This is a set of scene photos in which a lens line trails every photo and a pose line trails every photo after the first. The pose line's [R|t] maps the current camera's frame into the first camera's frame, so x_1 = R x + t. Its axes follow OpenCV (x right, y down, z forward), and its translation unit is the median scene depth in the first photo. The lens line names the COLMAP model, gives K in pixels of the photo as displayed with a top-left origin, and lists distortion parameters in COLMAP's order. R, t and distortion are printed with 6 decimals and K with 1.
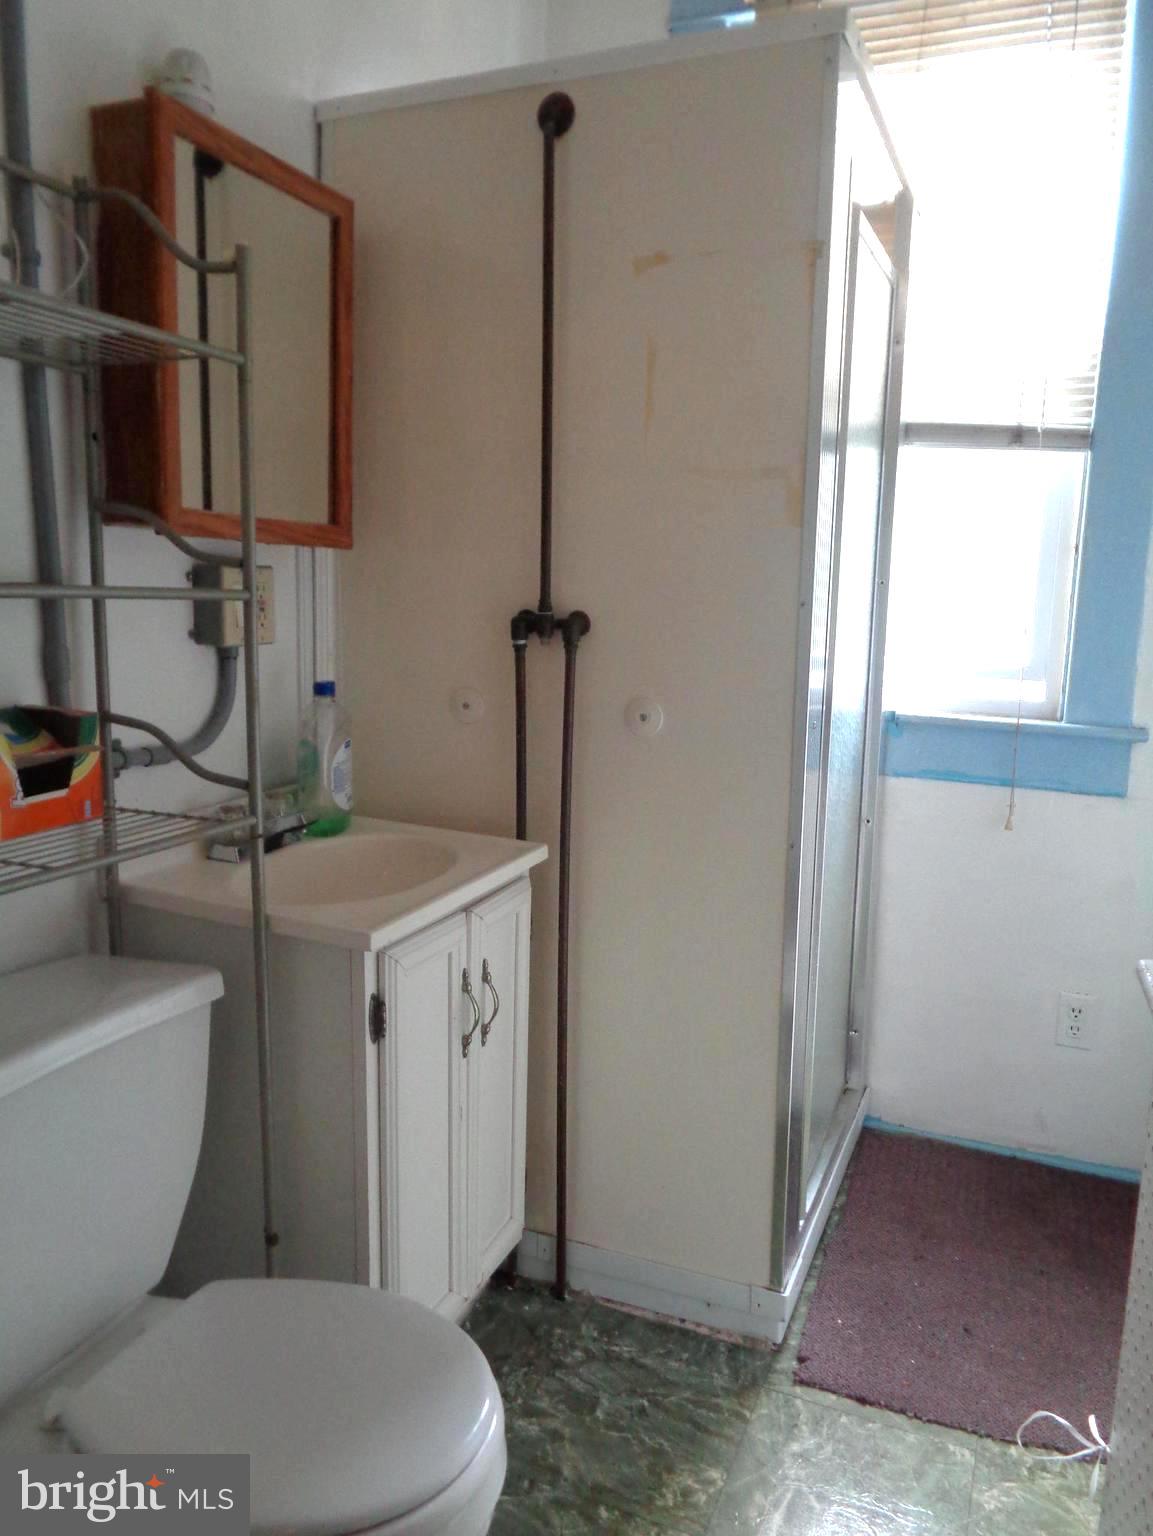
lens RADIAL K [[1139.3, 0, 576.5], [0, 1139.3, 768.0], [0, 0, 1]] dist [0.001060, 0.000750]
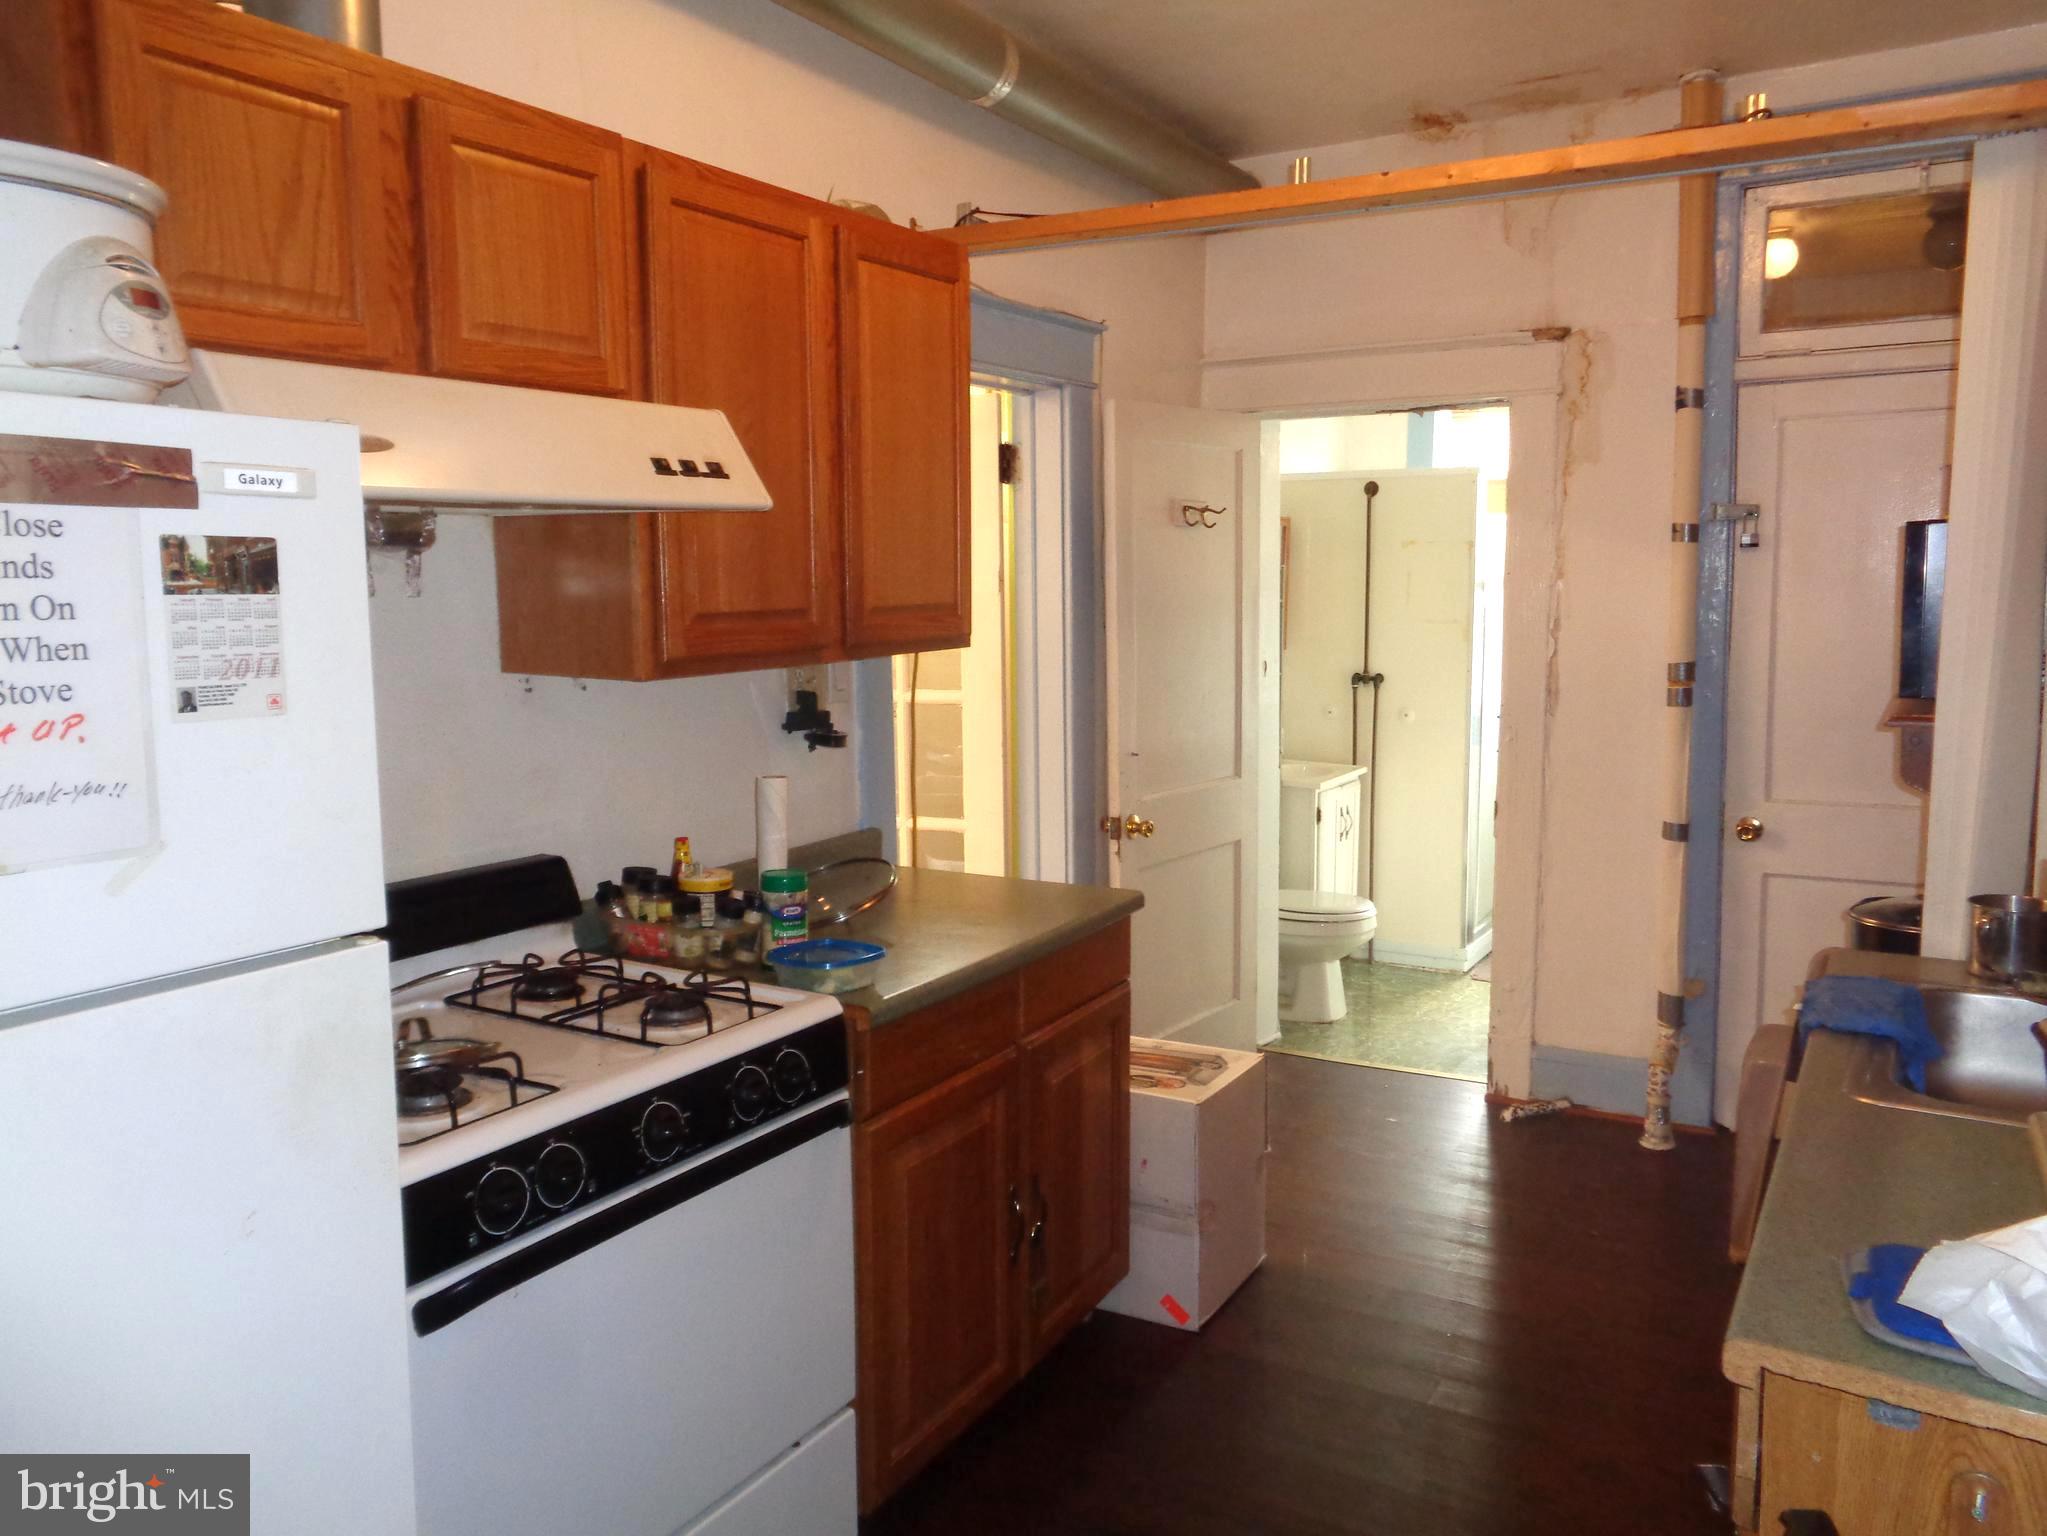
lens RADIAL K [[1518.4, 0, 1023.5], [0, 1518.4, 768.0], [0, 0, 1]] dist [0.001060, 0.000750]
pose [[0.995934, -0.000538, -0.090081, -0.479681], [-0.007652, 0.995863, -0.090546, 0.382000], [0.089757, 0.090867, 0.991810, -2.387690]]
